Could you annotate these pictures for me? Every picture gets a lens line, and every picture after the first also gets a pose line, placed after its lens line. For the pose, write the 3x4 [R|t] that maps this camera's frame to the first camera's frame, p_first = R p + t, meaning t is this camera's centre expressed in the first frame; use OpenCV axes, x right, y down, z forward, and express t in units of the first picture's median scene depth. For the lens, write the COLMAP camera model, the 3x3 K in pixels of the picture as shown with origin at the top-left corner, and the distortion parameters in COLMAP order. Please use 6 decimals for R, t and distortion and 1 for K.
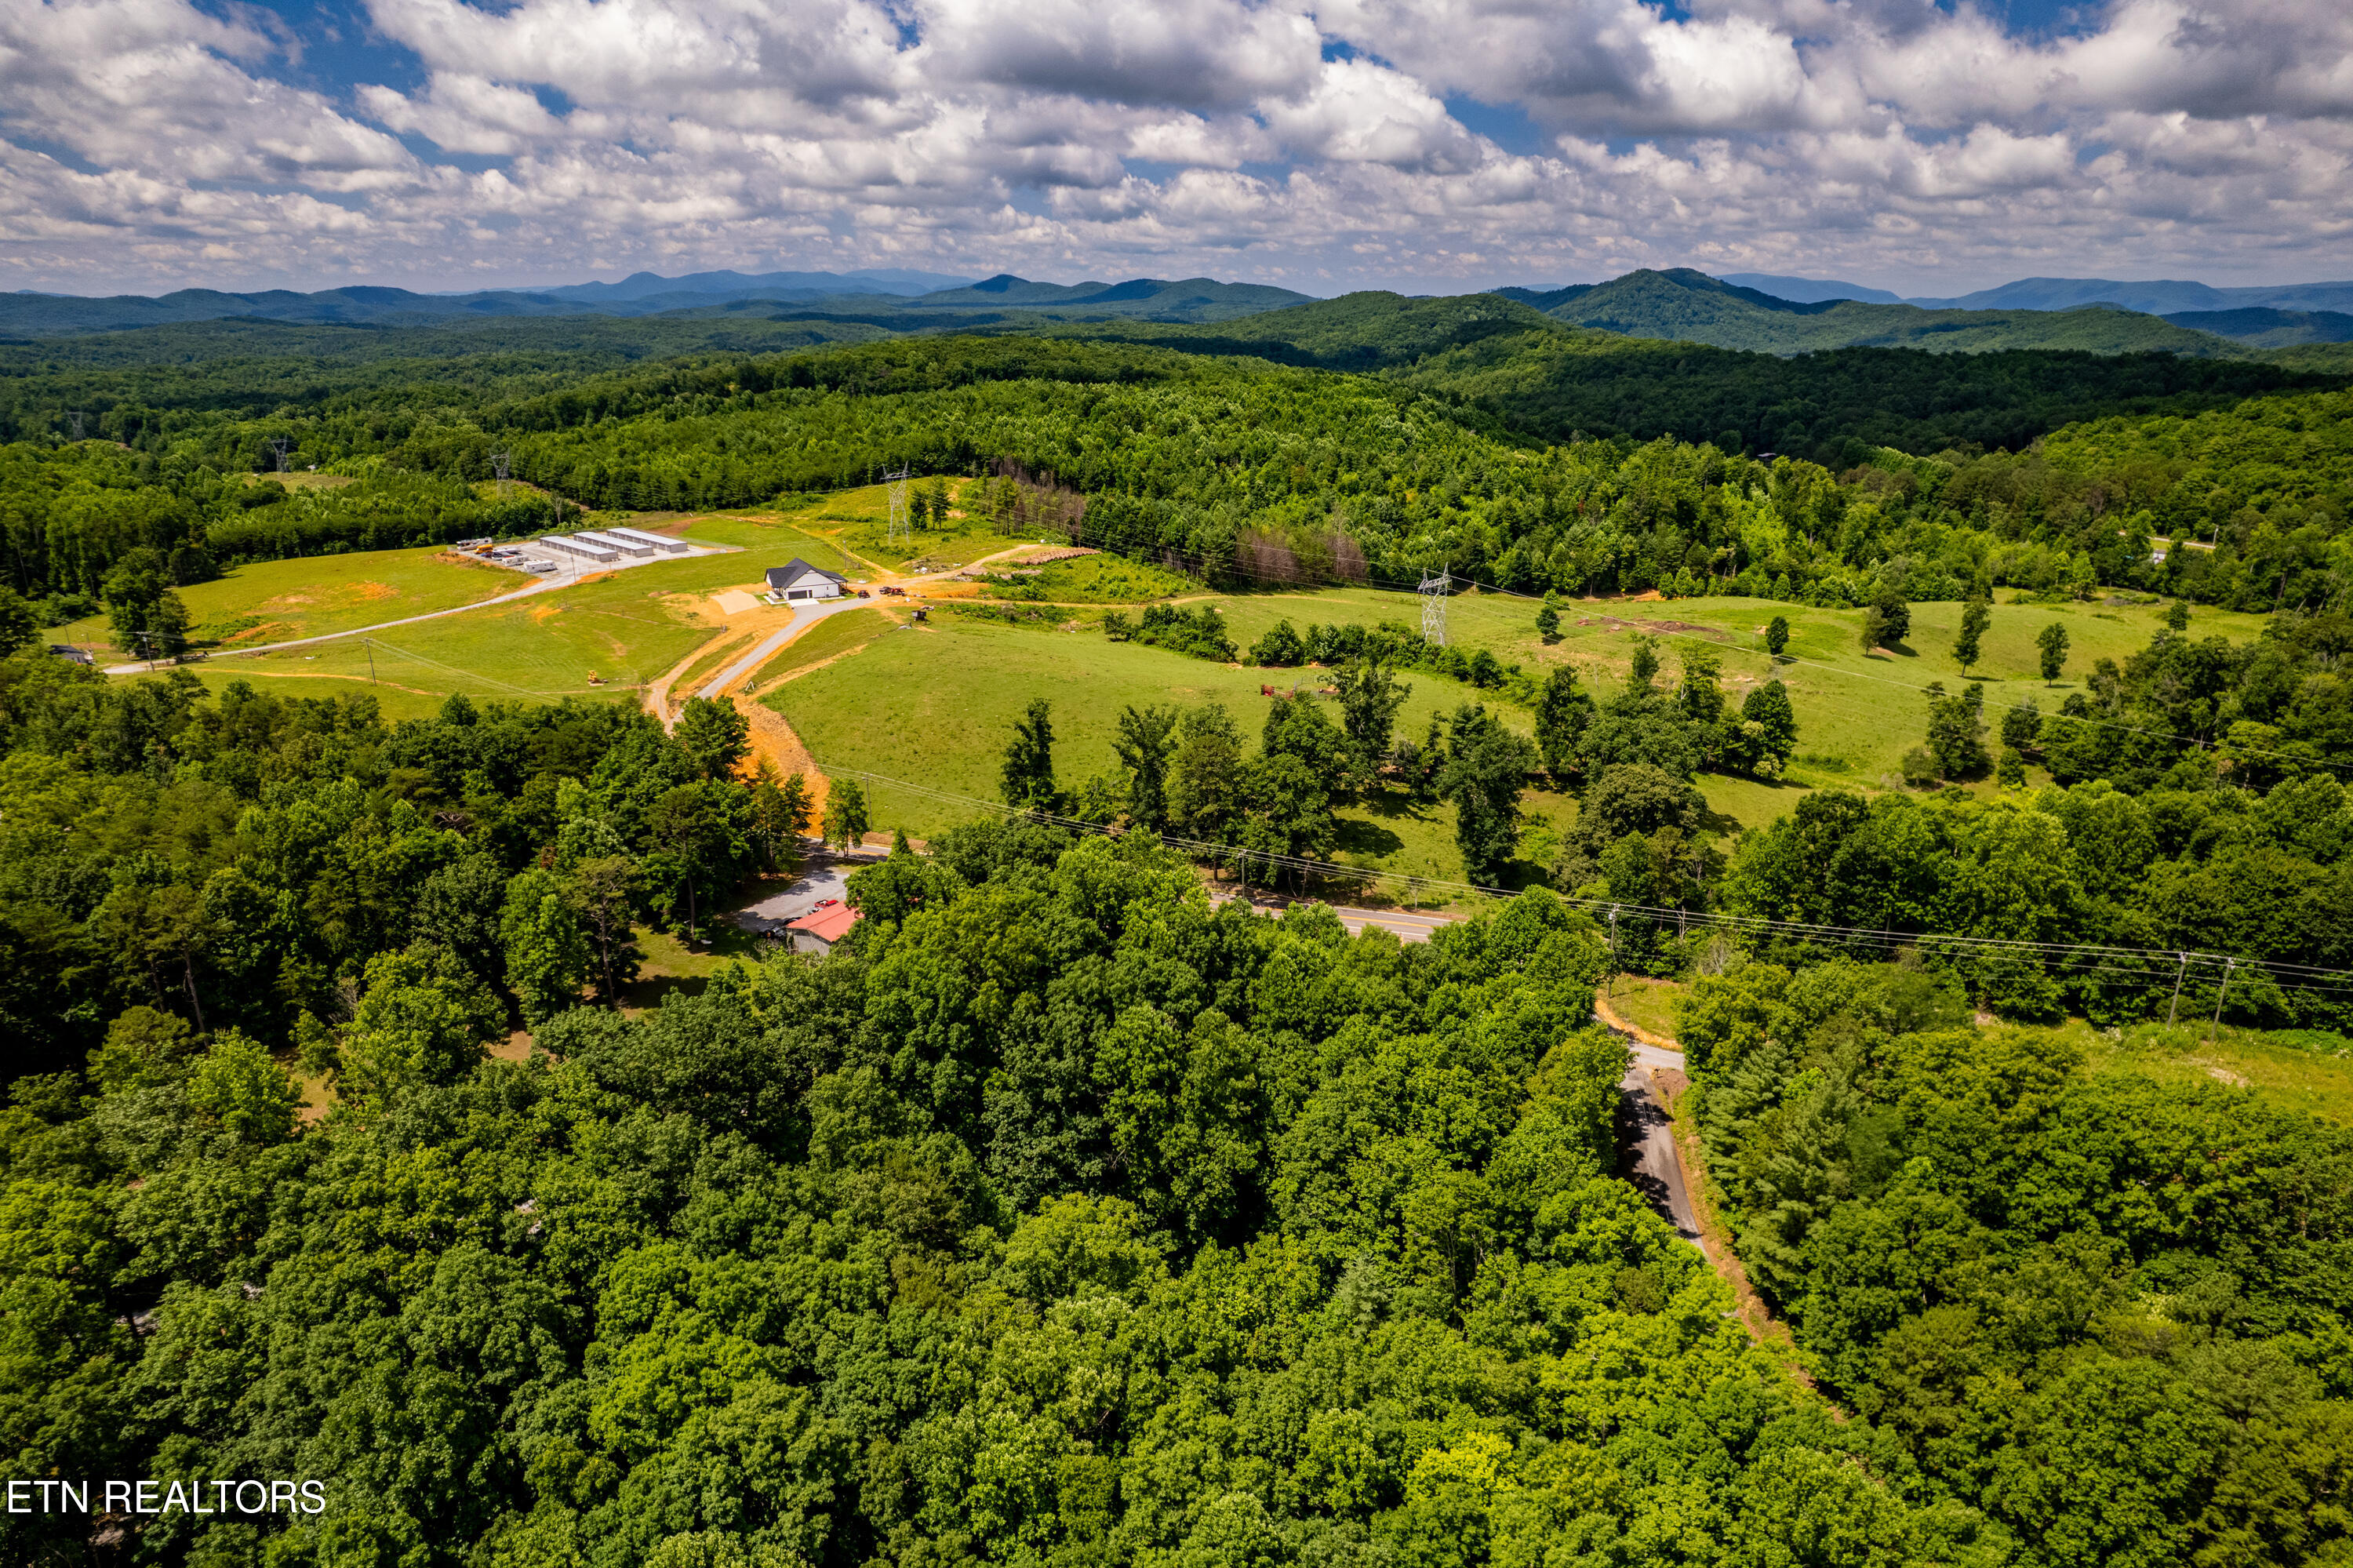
lens RADIAL K [[1517.1, 0, 1175.6], [0, 1517.1, 793.8], [0, 0, 1]] dist [-0.075480, 0.068925]
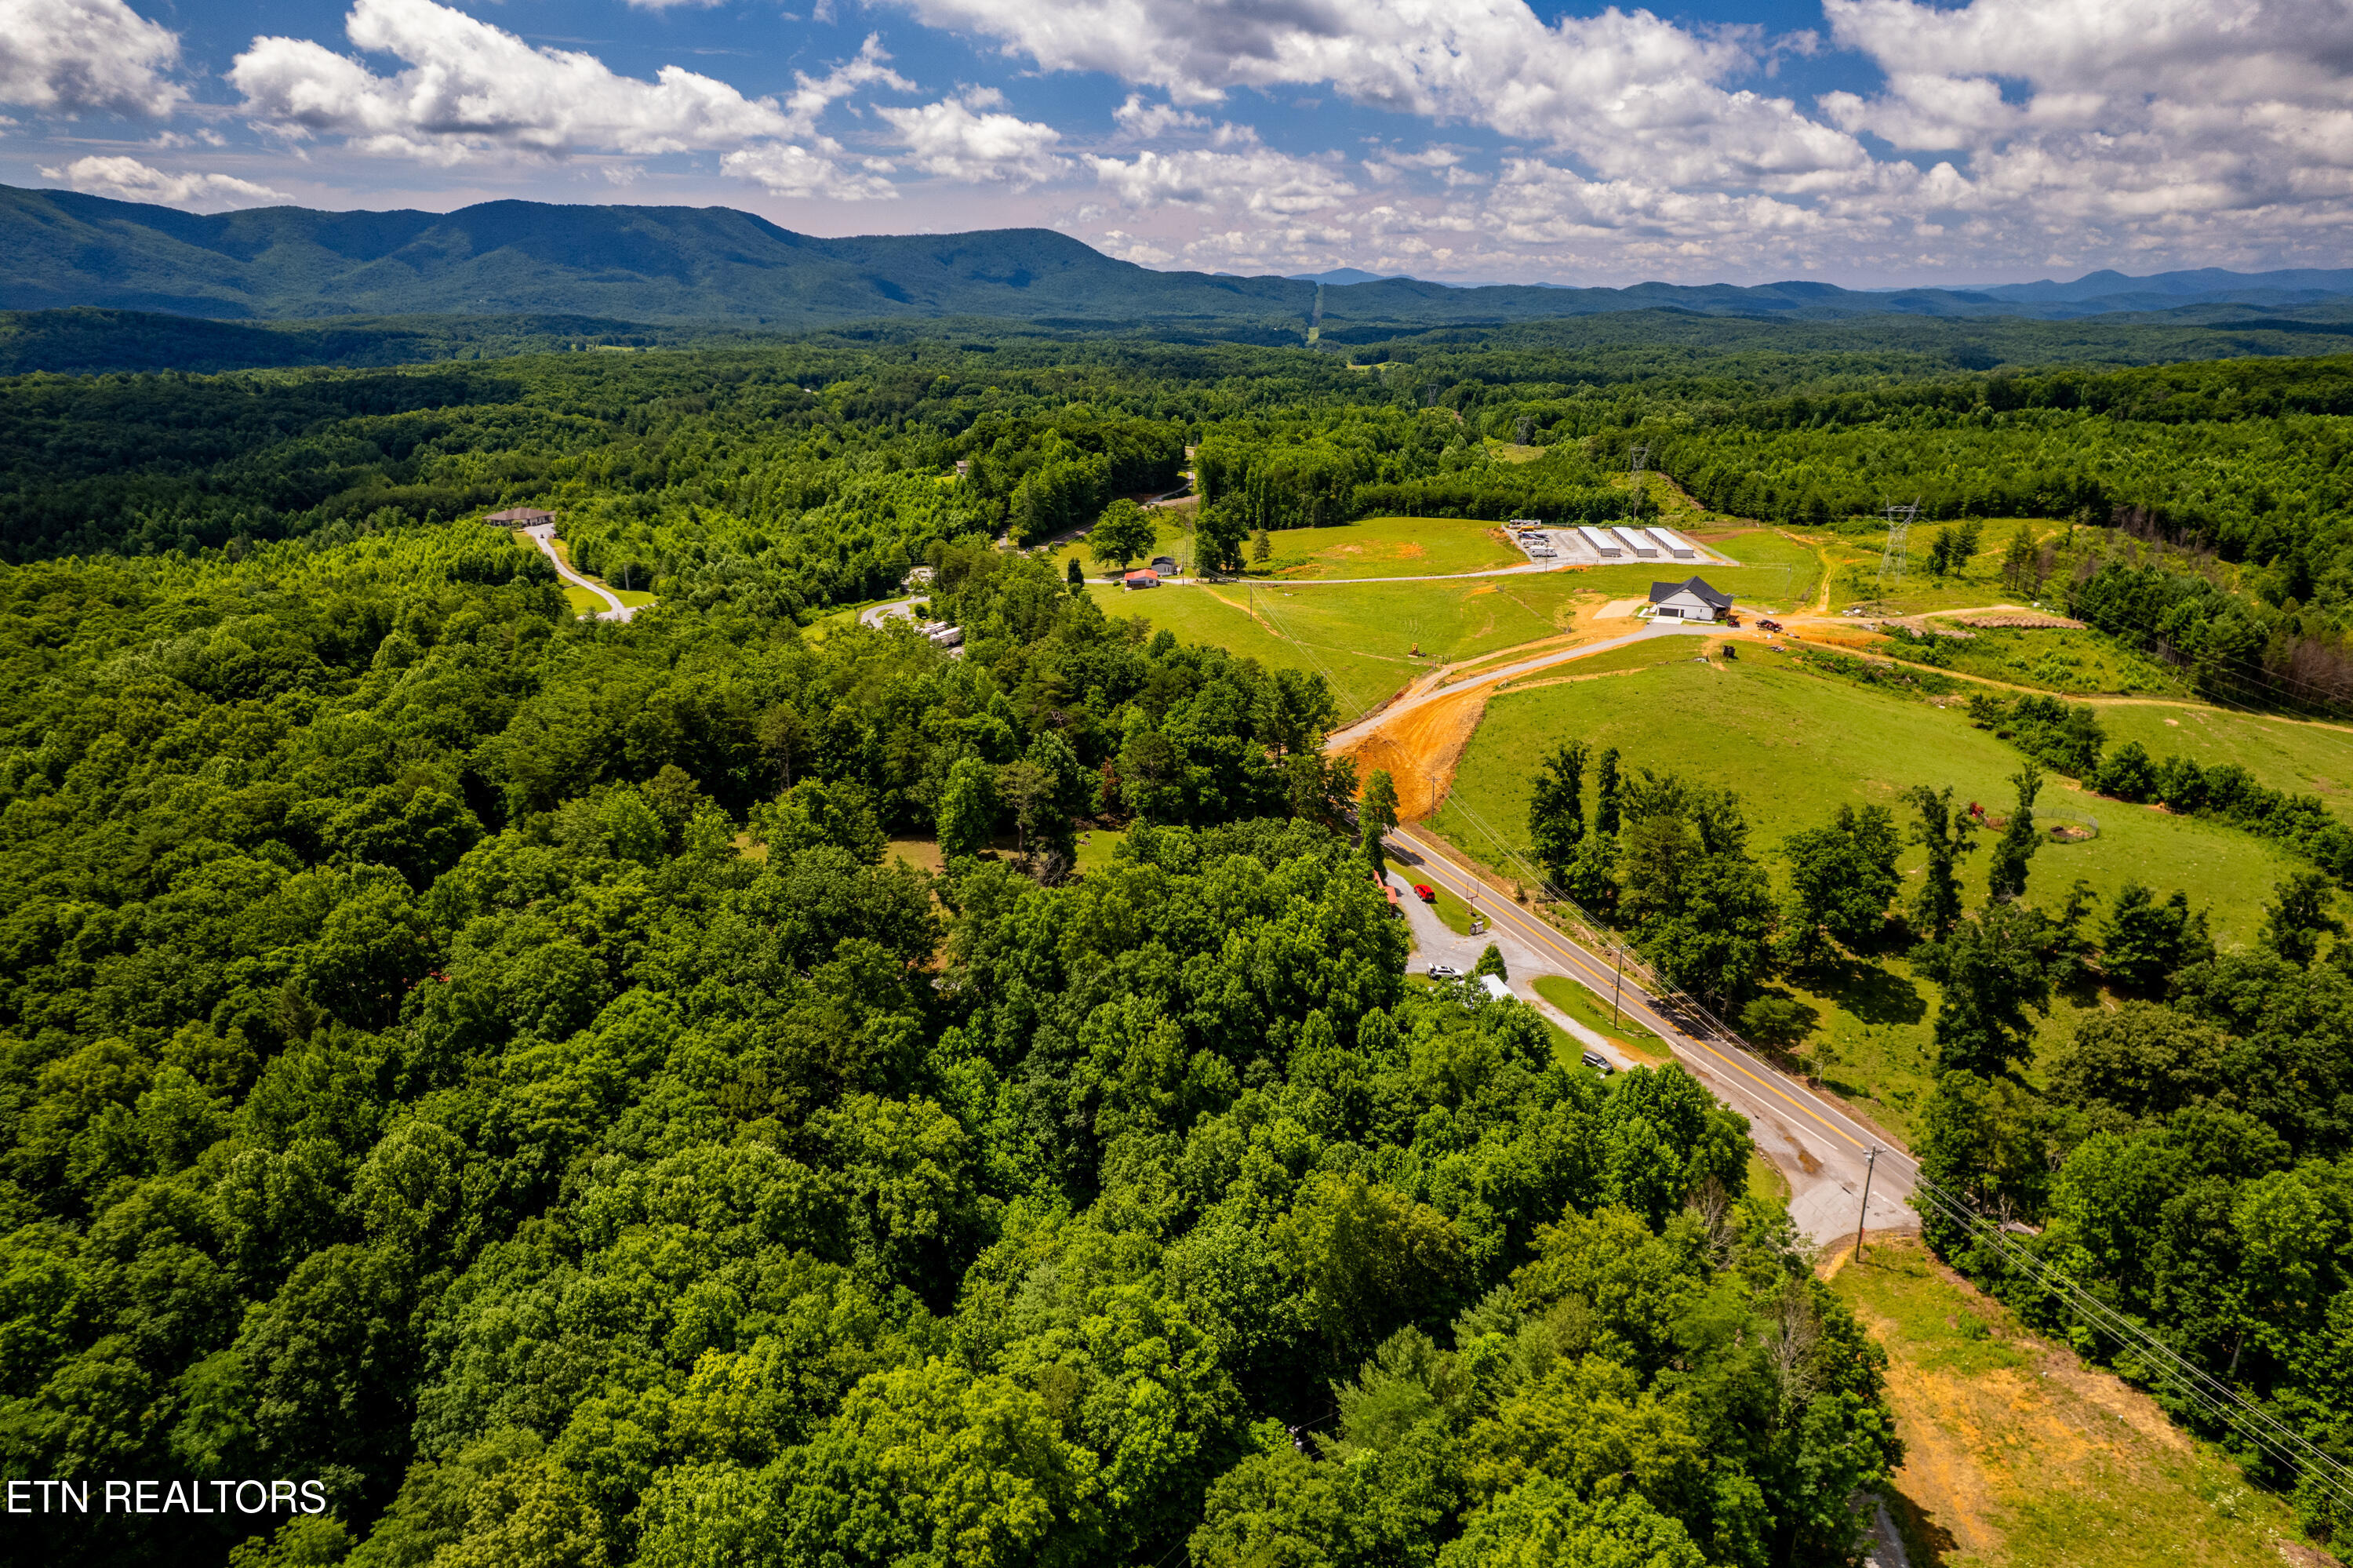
lens RADIAL K [[1517.1, 0, 1172.6], [0, 1517.1, 777.5], [0, 0, 1]] dist [-0.075480, 0.068925]
pose [[0.643860, 0.239382, -0.726733, 0.188713], [-0.244507, 0.964370, 0.101034, -0.031512], [0.725024, 0.112640, 0.679450, 0.070267]]
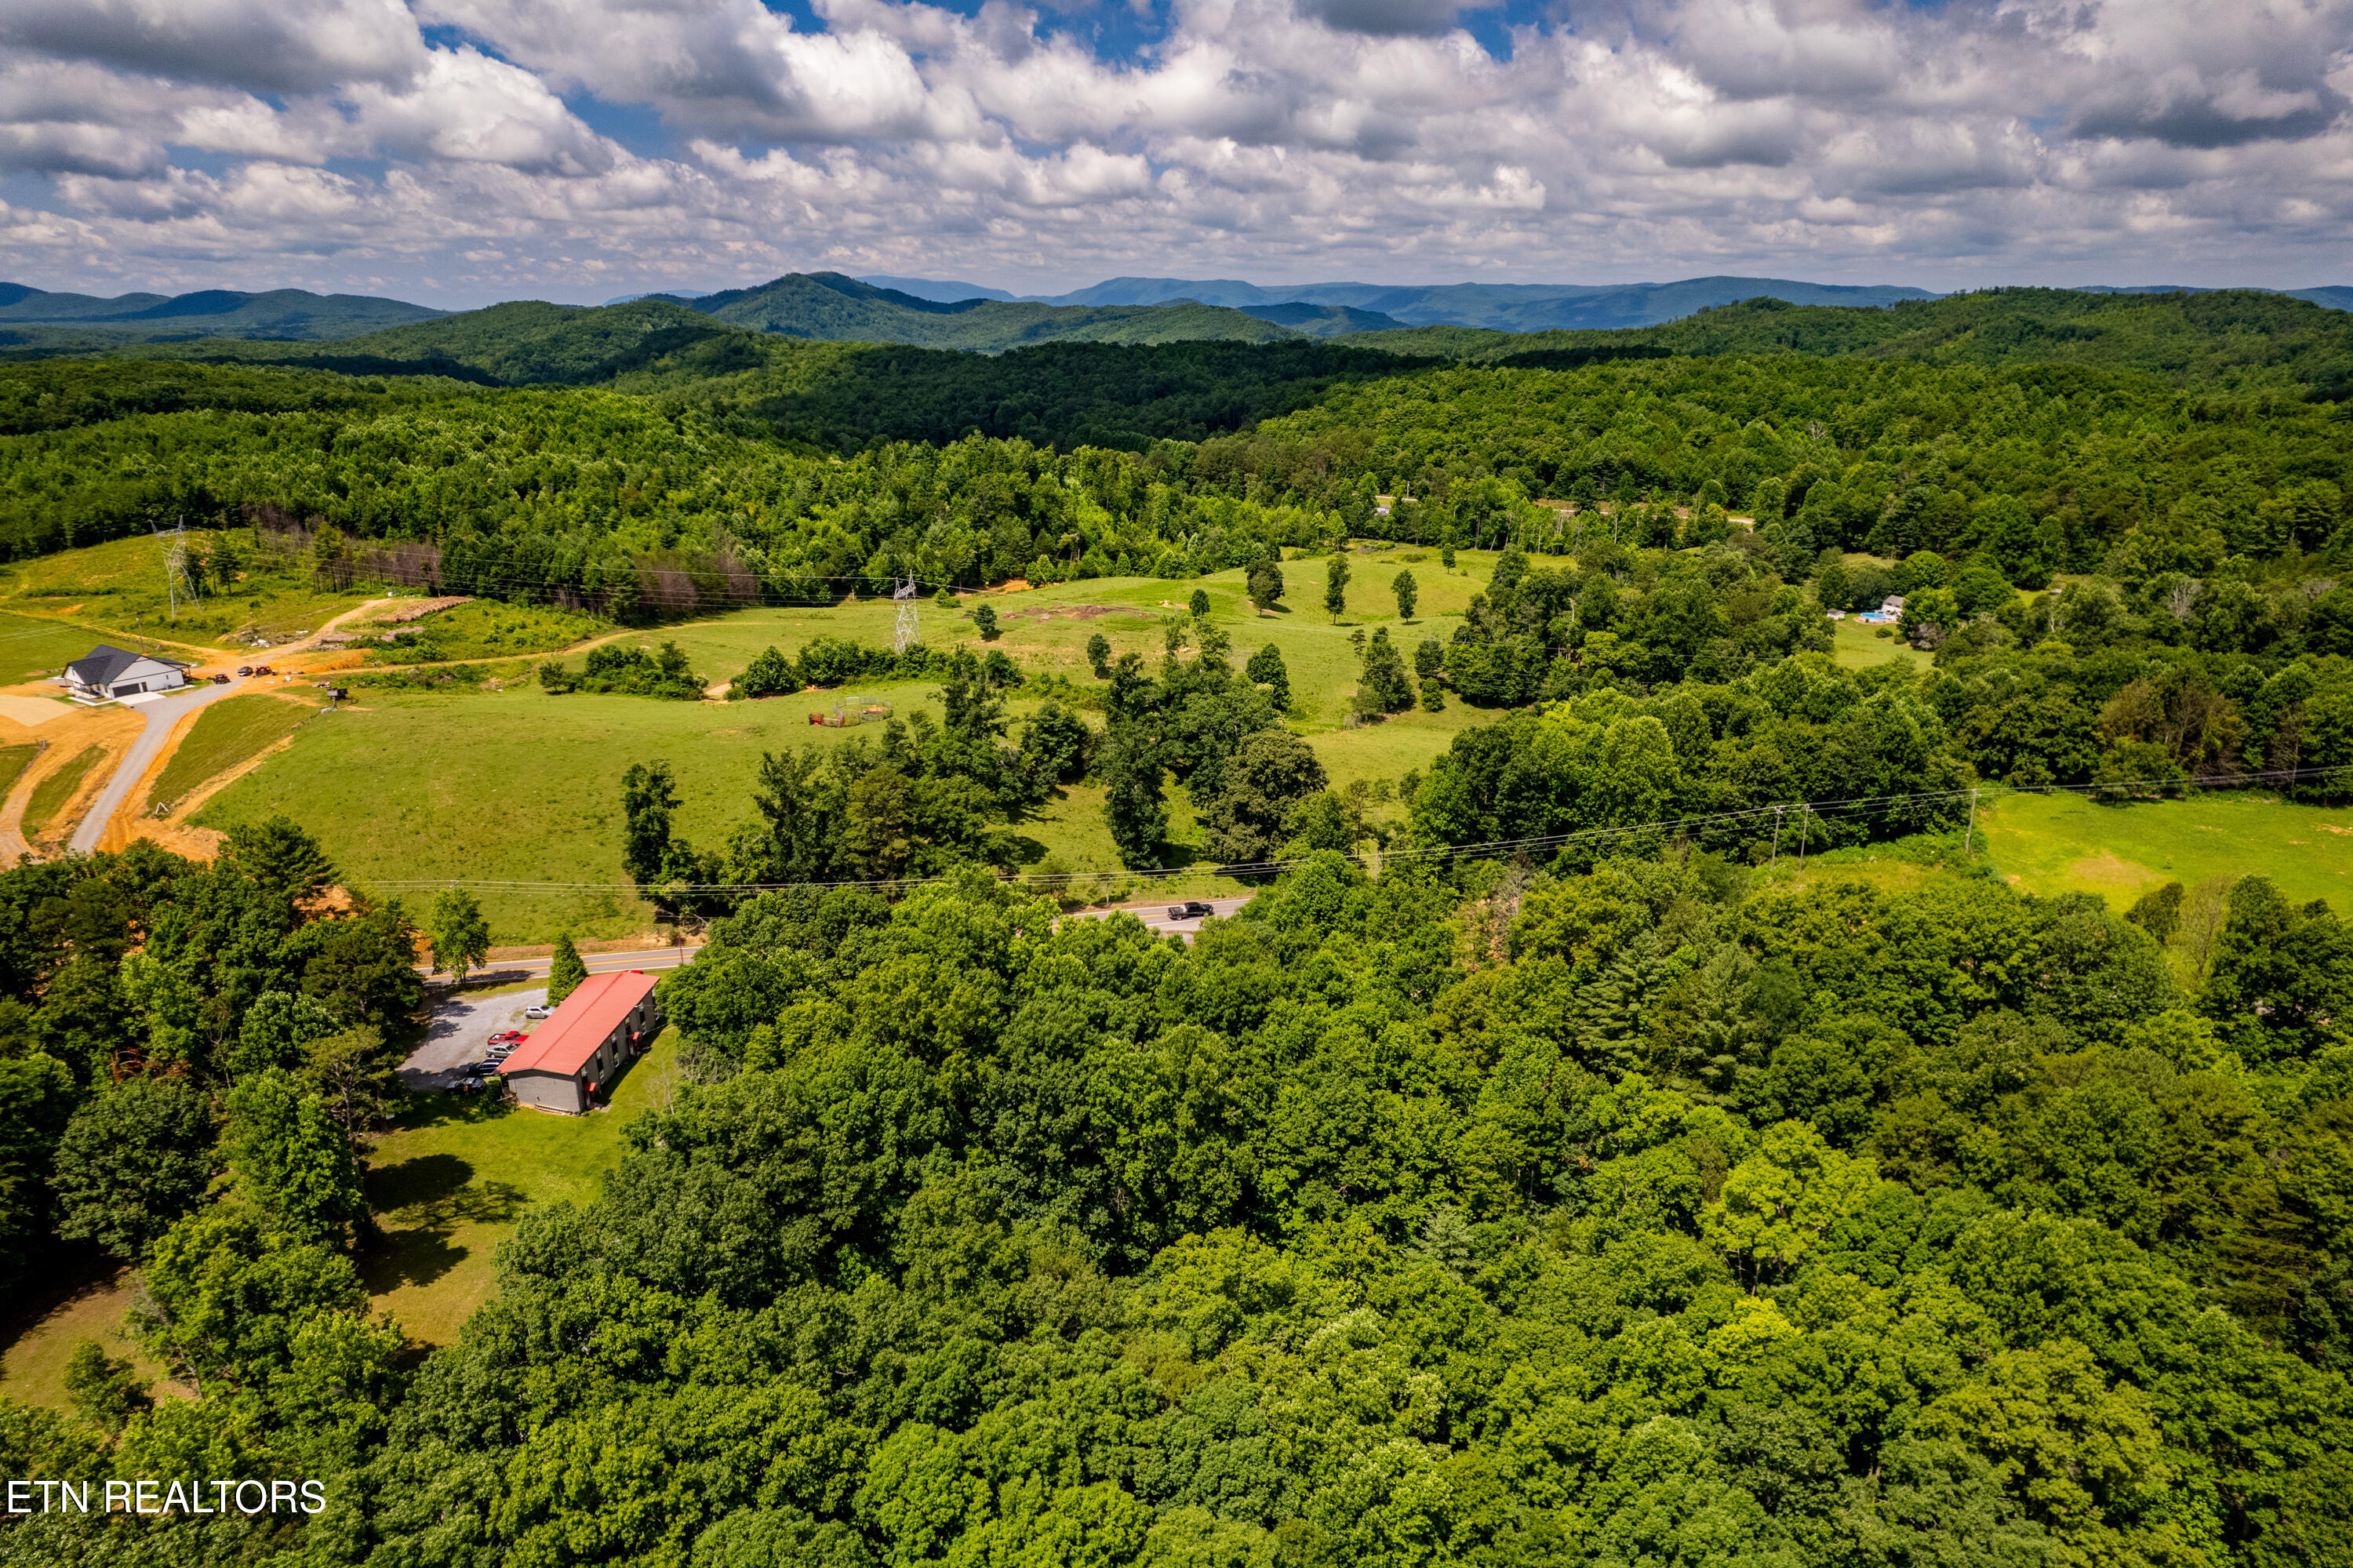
lens RADIAL K [[1517.1, 0, 1177.5], [0, 1517.1, 803.0], [0, 0, 1]] dist [-0.075480, 0.068925]
pose [[0.858007, -0.167014, 0.485727, -0.110670], [0.165824, 0.985091, 0.045799, -0.011625], [-0.486135, 0.041250, 0.872910, 0.034117]]
